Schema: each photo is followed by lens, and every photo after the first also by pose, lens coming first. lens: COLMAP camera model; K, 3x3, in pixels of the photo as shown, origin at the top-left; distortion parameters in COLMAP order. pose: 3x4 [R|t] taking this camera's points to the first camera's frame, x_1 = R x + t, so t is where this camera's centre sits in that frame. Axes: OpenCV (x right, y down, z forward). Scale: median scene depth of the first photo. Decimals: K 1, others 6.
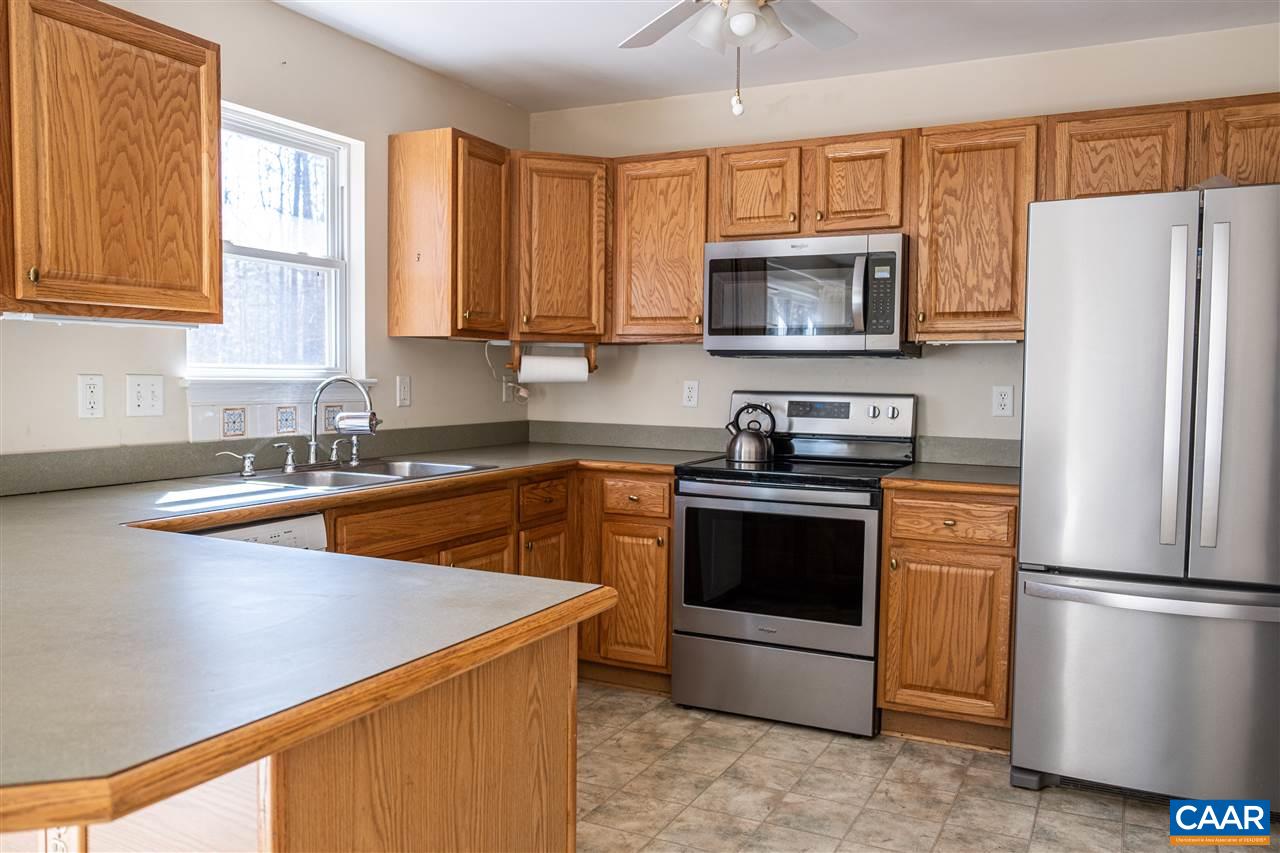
lens RADIAL K [[1023.7, 0, 640.0], [0, 1023.7, 426.5], [0, 0, 1]] dist [-0.017395, 0.003404]
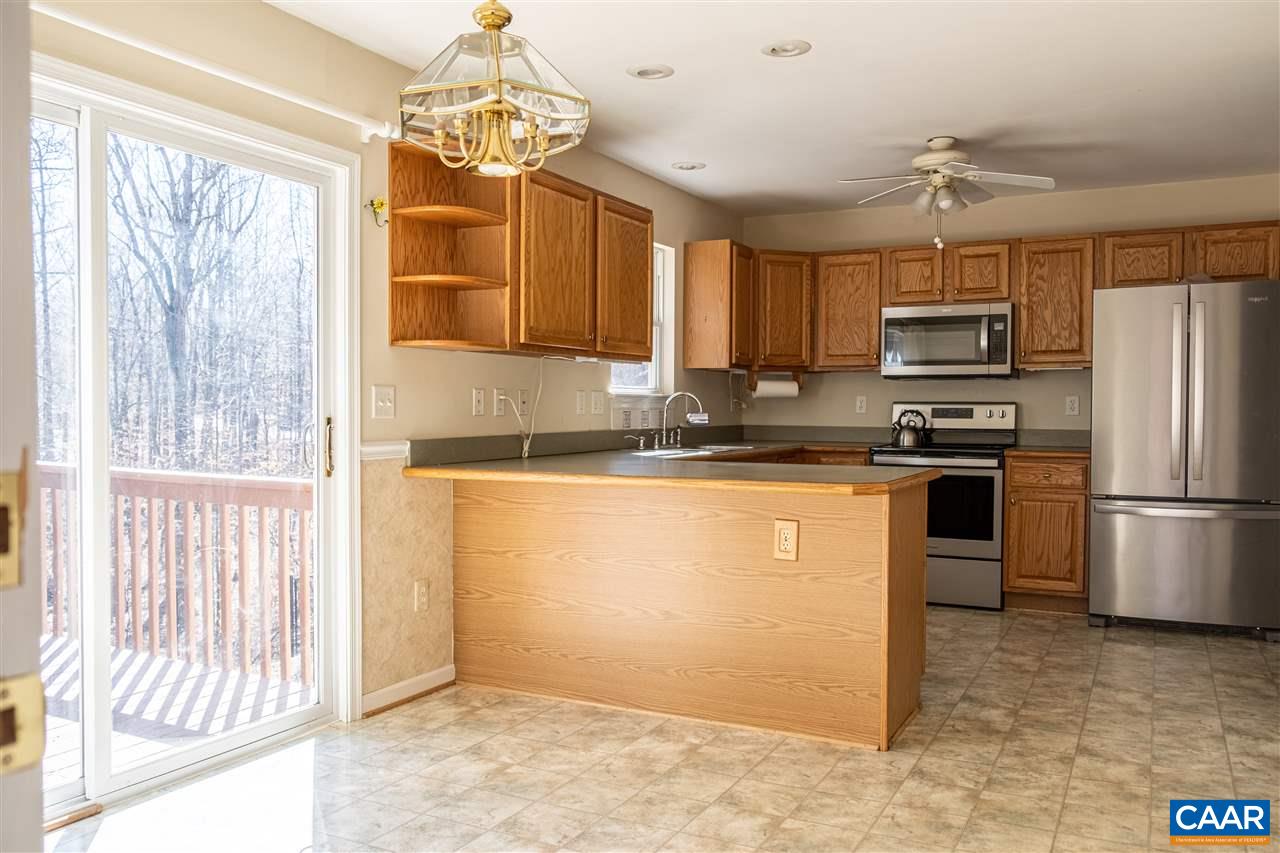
lens RADIAL K [[1010.8, 0, 661.1], [0, 1010.8, 438.1], [0, 0, 1]] dist [-0.022713, 0.013493]
pose [[0.999907, -0.009217, 0.010056, -0.310160], [0.009418, 0.999754, -0.020061, 0.052844], [-0.009869, 0.020154, 0.999748, -0.581239]]
